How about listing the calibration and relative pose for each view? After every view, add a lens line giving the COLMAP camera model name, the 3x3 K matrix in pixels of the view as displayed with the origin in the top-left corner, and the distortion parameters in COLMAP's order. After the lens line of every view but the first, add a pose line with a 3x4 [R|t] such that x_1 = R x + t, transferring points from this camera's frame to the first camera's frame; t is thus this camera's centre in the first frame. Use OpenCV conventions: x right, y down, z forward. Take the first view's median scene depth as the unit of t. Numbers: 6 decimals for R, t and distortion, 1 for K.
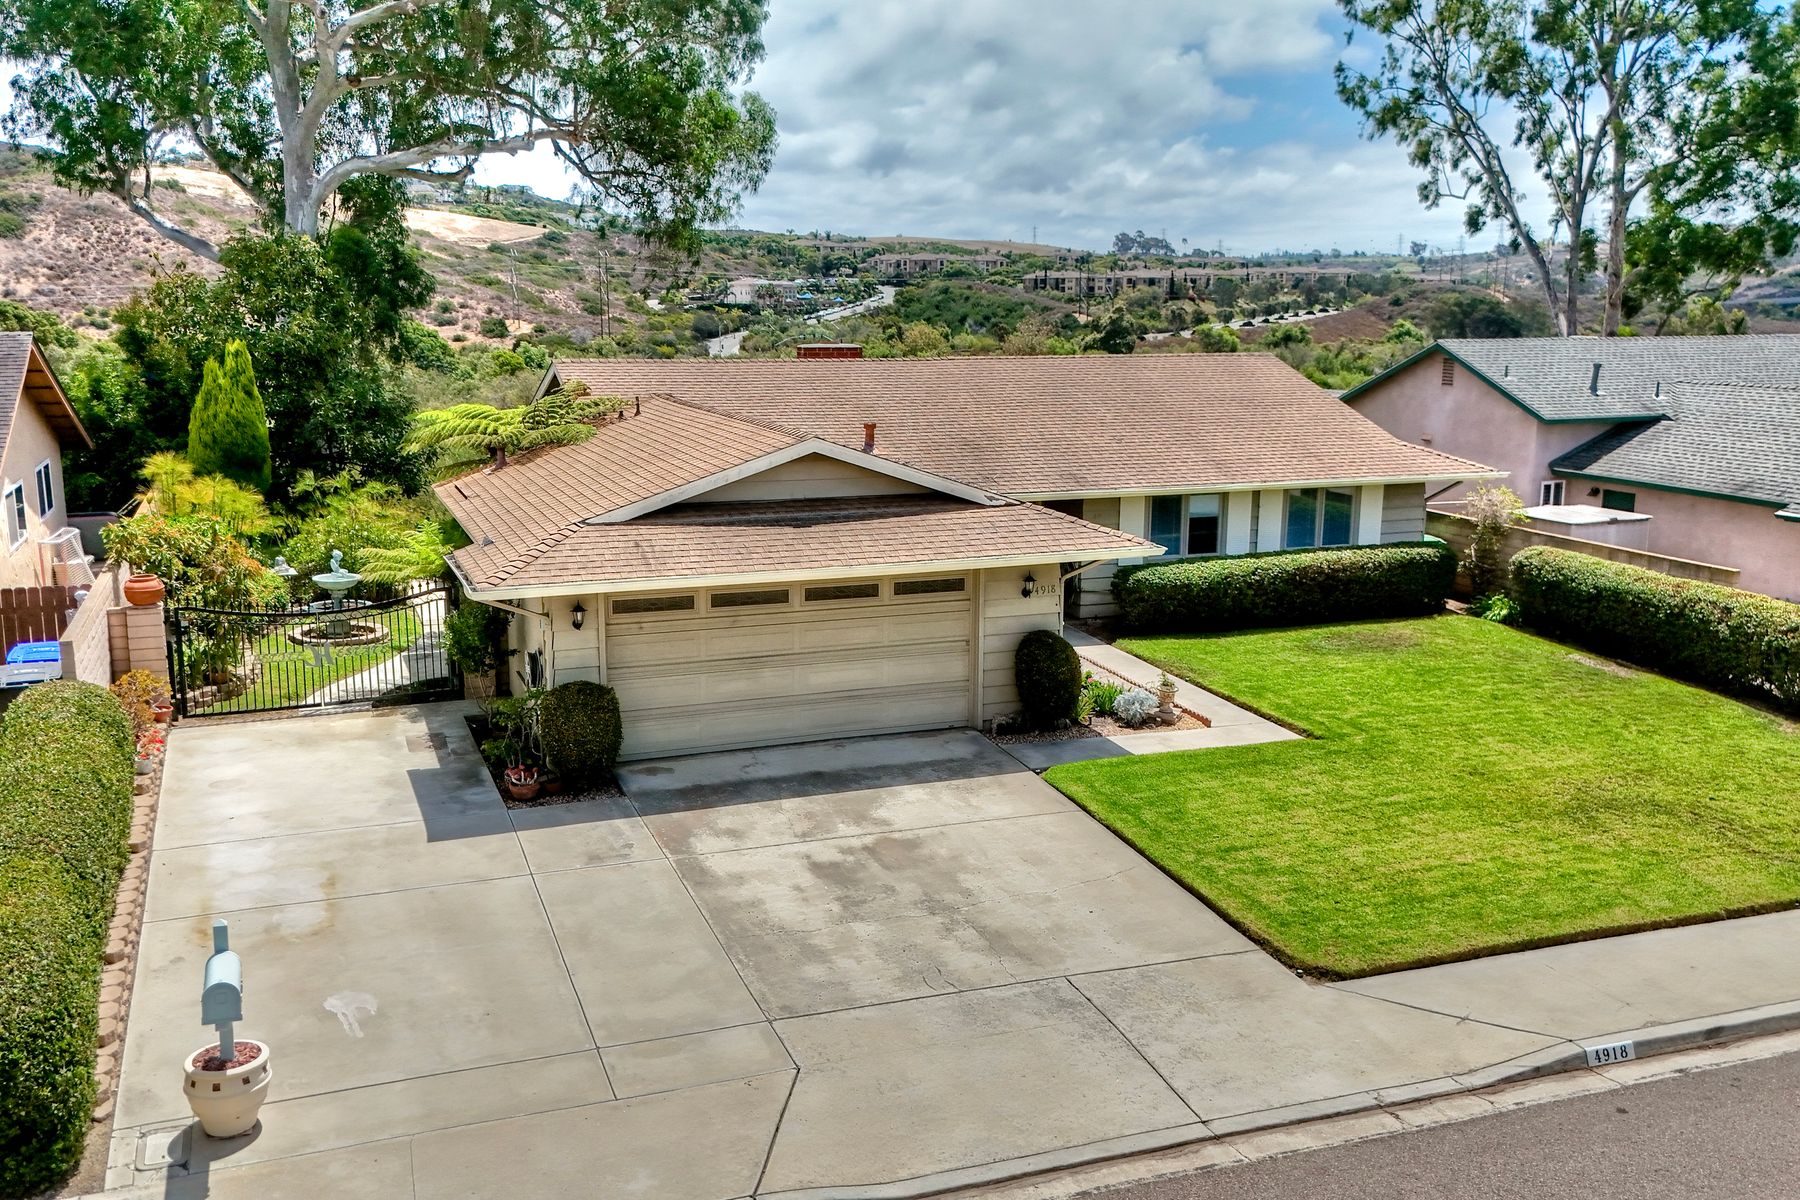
lens RADIAL K [[1606.6, 0, 900.0], [0, 1606.6, 600.0], [0, 0, 1]] dist [0.111035, -0.188890]
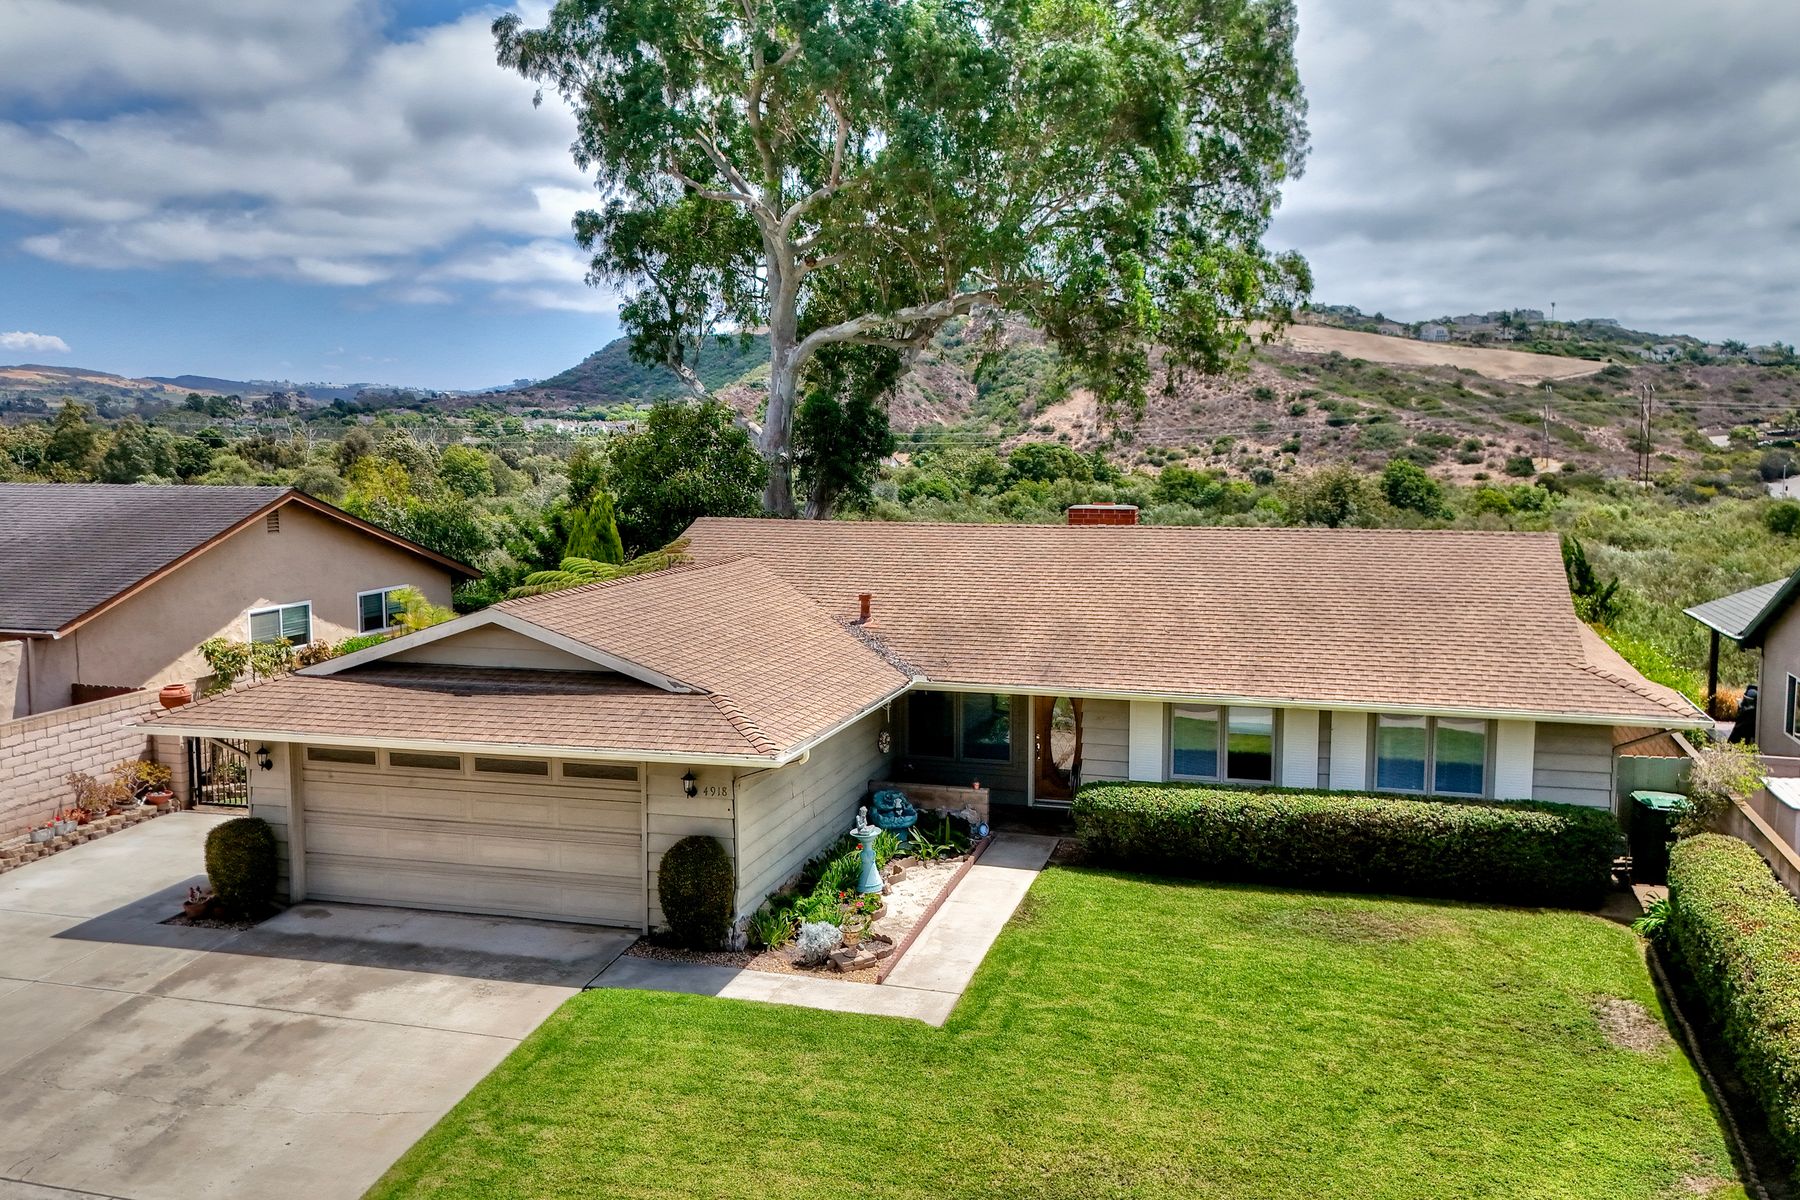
lens RADIAL K [[1599.2, 0, 900.0], [0, 1599.2, 600.0], [0, 0, 1]] dist [0.064246, -0.061871]
pose [[0.795881, 0.061501, -0.602321, 0.691969], [-0.110390, 0.992892, -0.044484, -0.082925], [0.595304, 0.101895, 0.797014, 0.329175]]
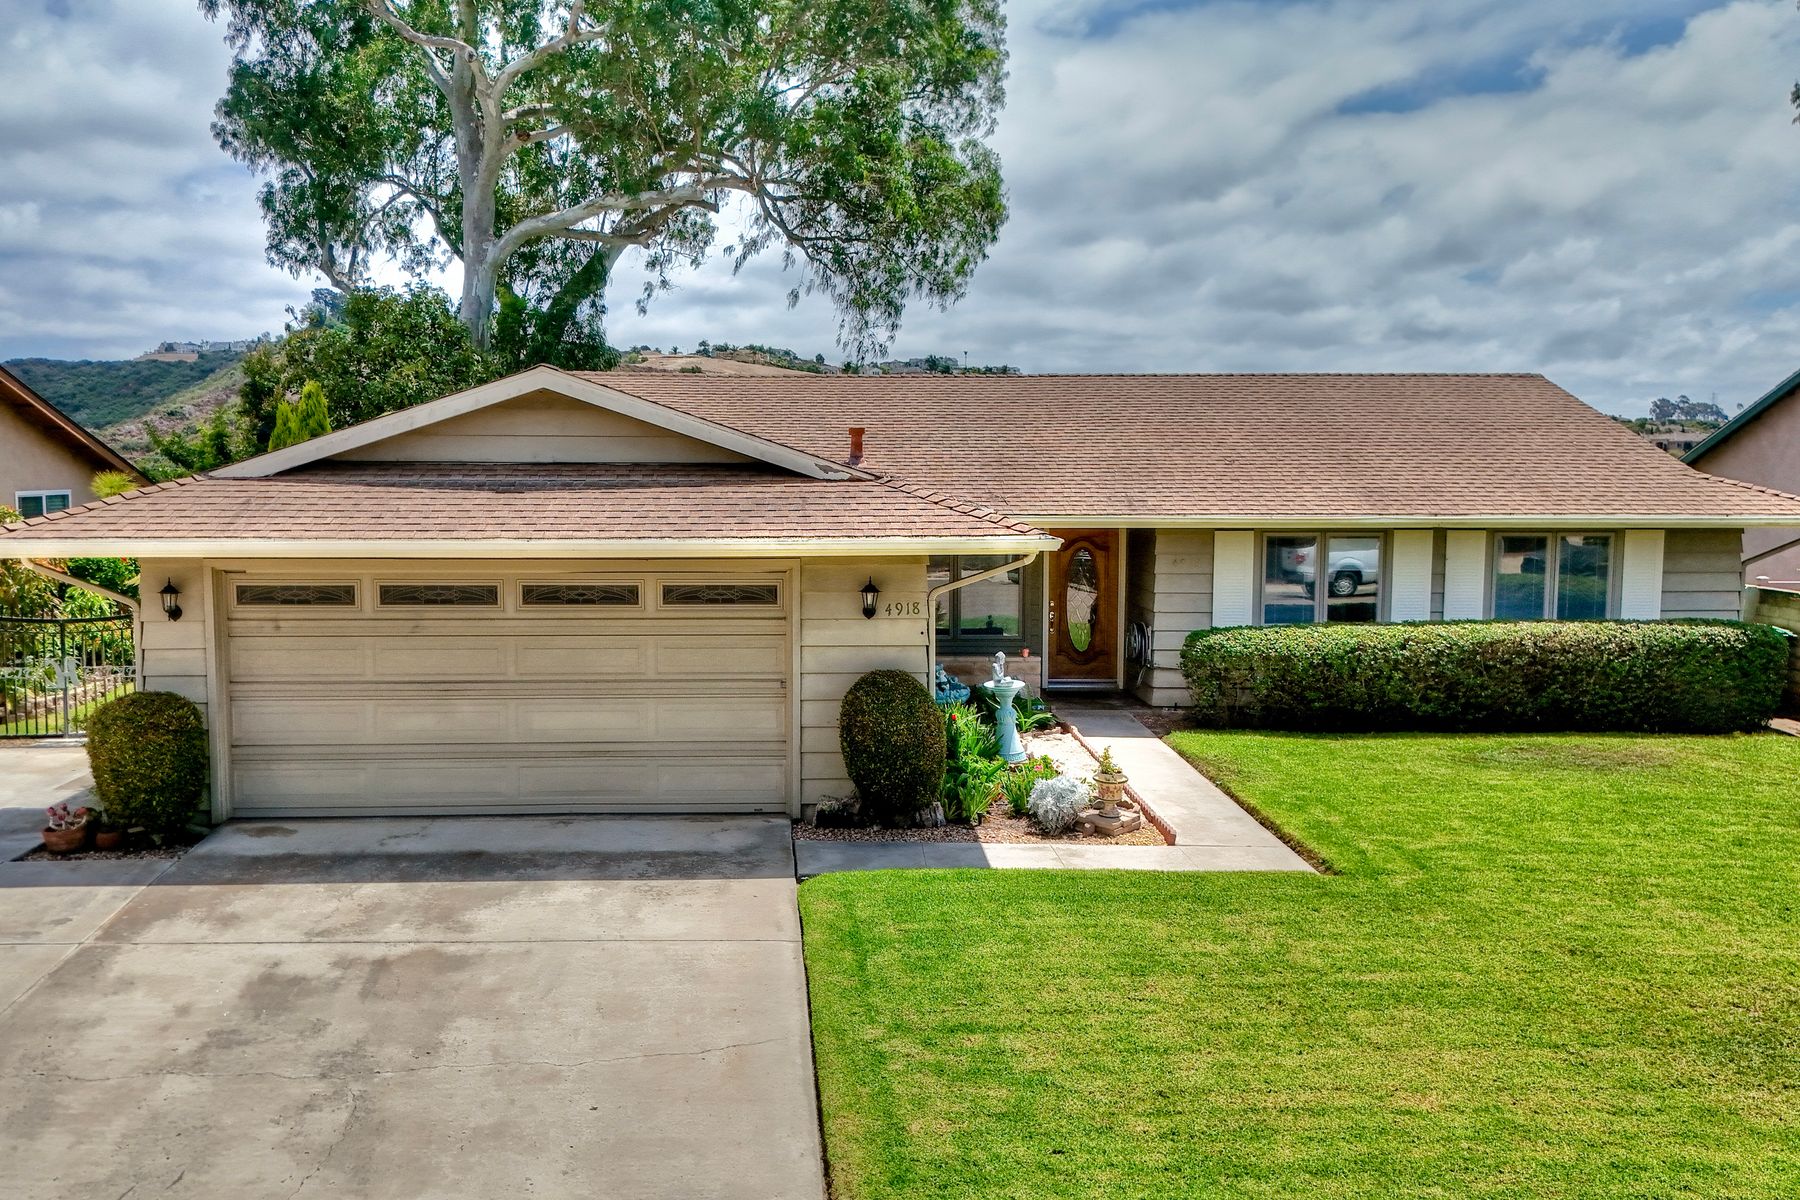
lens RADIAL K [[1594.7, 0, 830.4], [0, 1594.7, 619.6], [0, 0, 1]] dist [0.068049, -0.073352]
pose [[0.941639, 0.028089, -0.335450, 0.273680], [-0.059903, 0.994590, -0.084870, 0.053161], [0.331251, 0.100011, 0.938227, 0.376982]]
